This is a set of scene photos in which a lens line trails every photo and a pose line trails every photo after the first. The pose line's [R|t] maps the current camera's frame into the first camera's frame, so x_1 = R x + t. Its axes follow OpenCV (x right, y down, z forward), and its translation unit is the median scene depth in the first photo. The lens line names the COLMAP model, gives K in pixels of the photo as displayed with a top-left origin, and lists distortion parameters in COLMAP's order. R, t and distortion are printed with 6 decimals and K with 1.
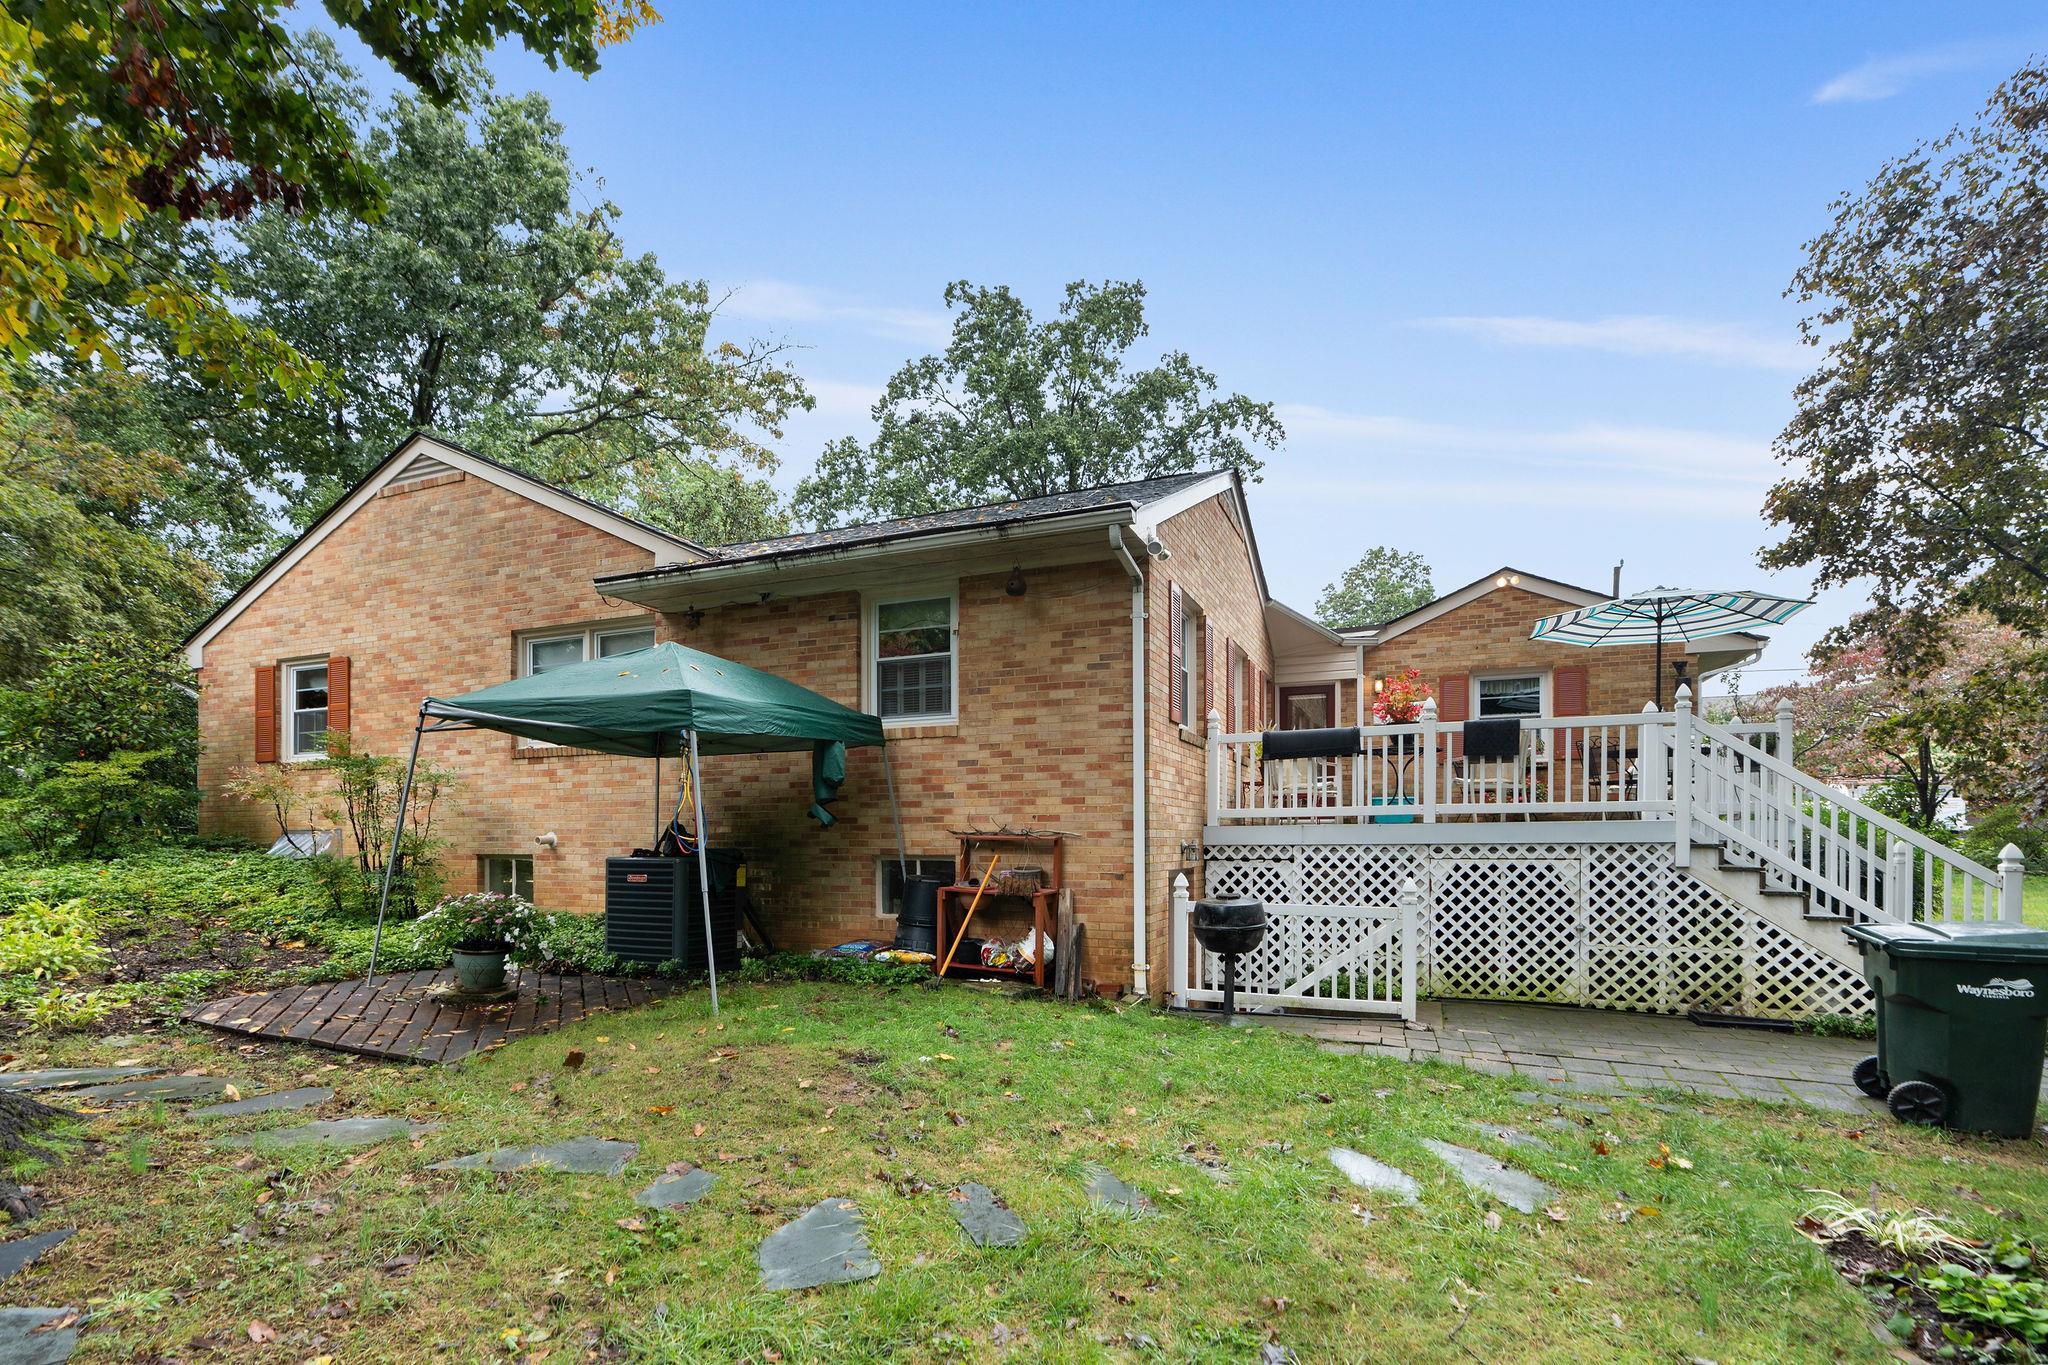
lens RADIAL K [[934.1, 0, 996.1], [0, 934.1, 755.8], [0, 0, 1]] dist [-0.008709, 0.001153]
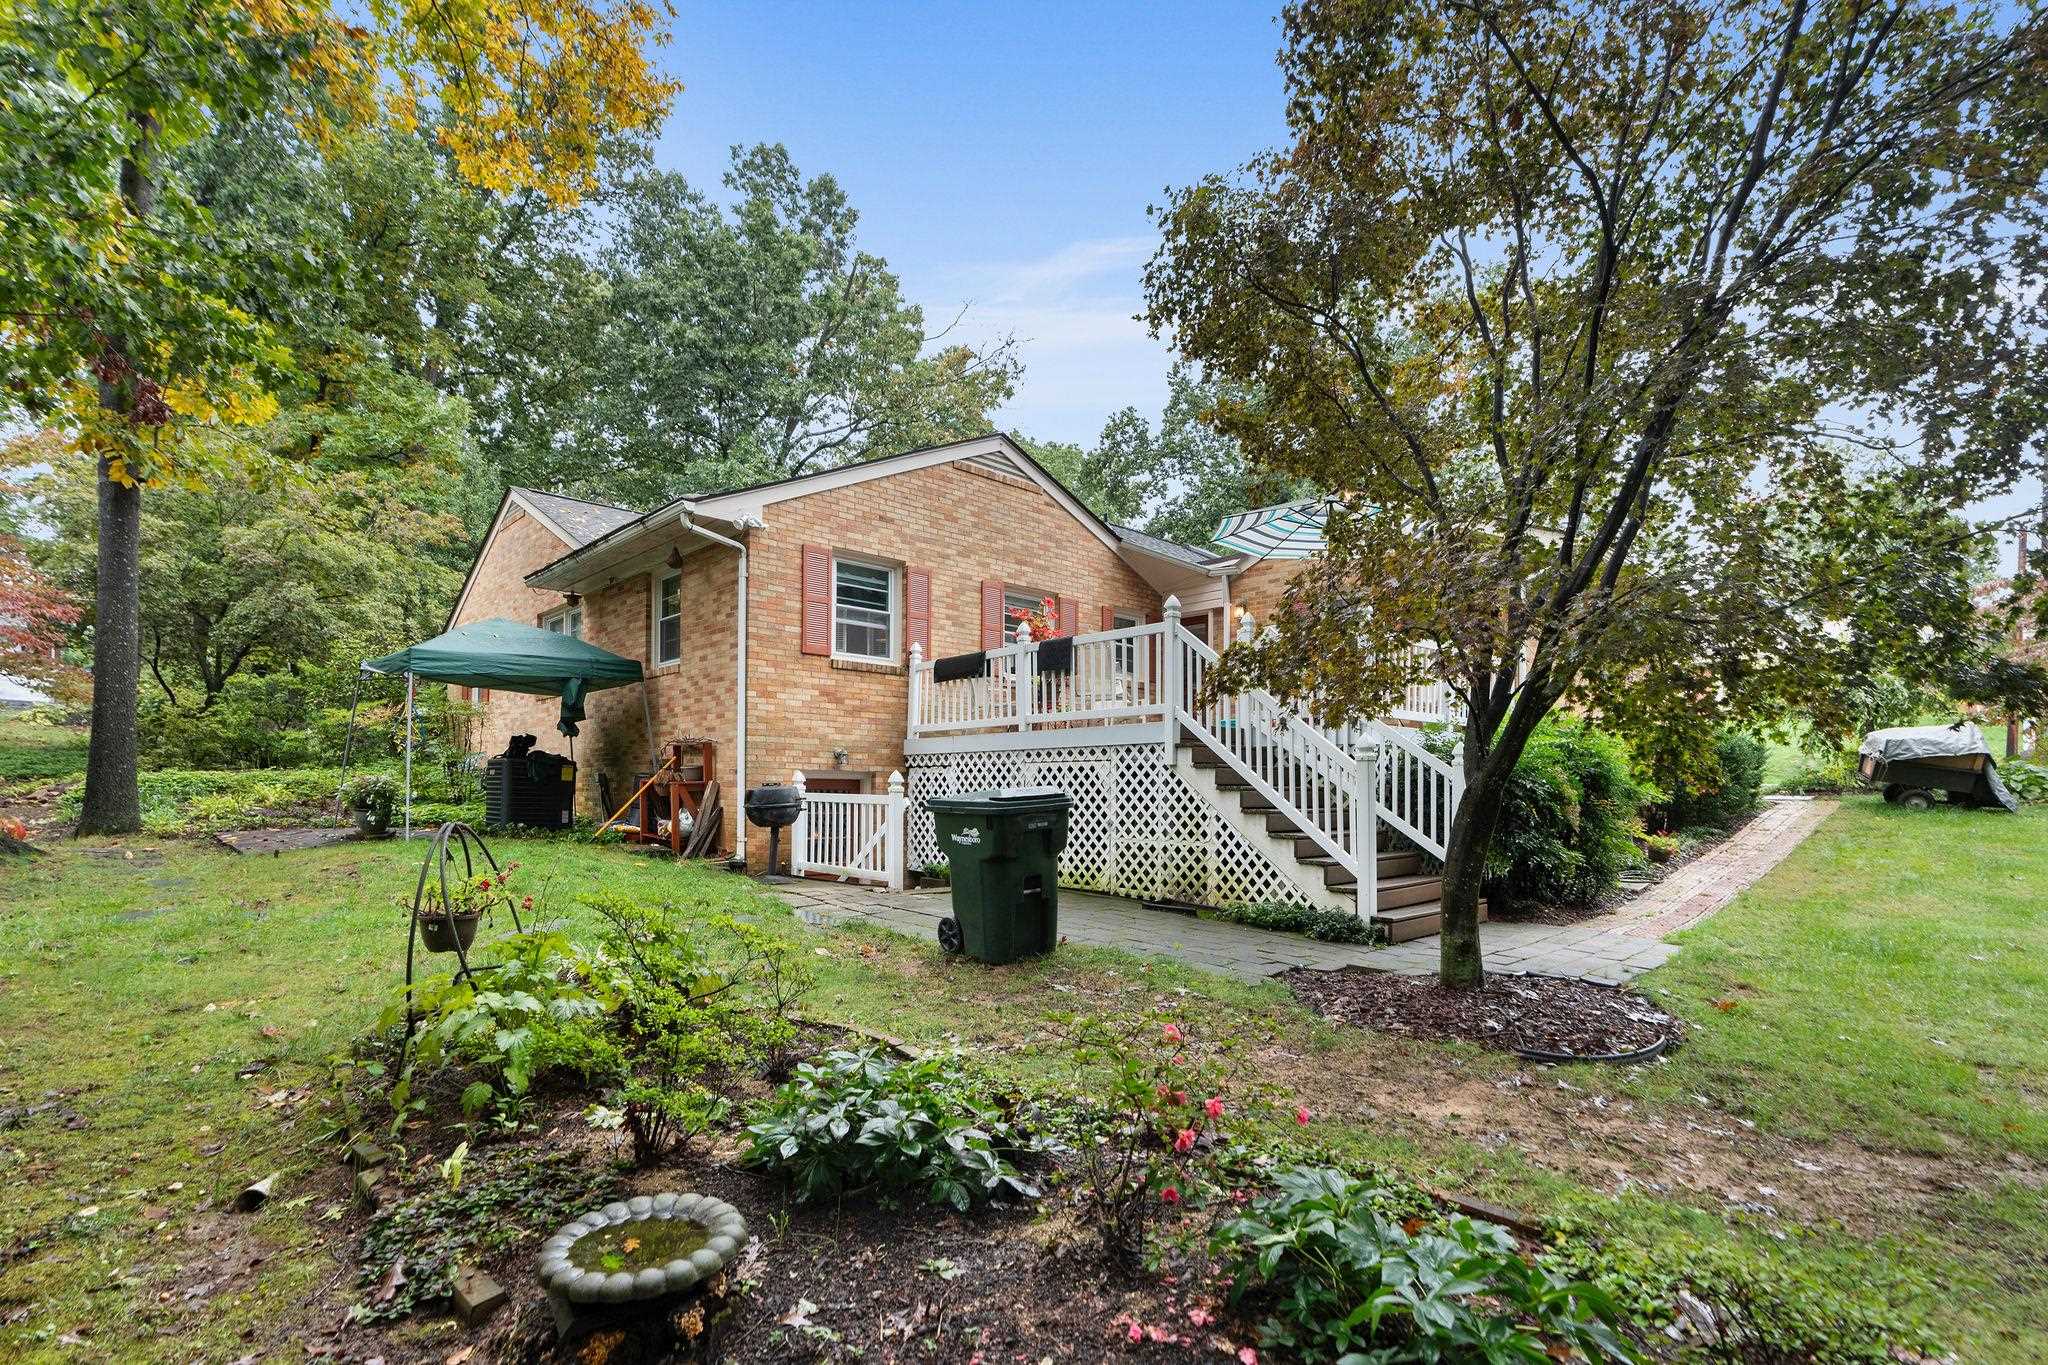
lens RADIAL K [[934.1, 0, 1035.9], [0, 934.1, 687.3], [0, 0, 1]] dist [-0.008709, 0.001153]
pose [[0.920853, -0.032963, -0.388514, 0.987633], [0.021476, 0.999195, -0.033873, 0.060781], [0.389318, 0.022848, 0.920820, -0.056812]]
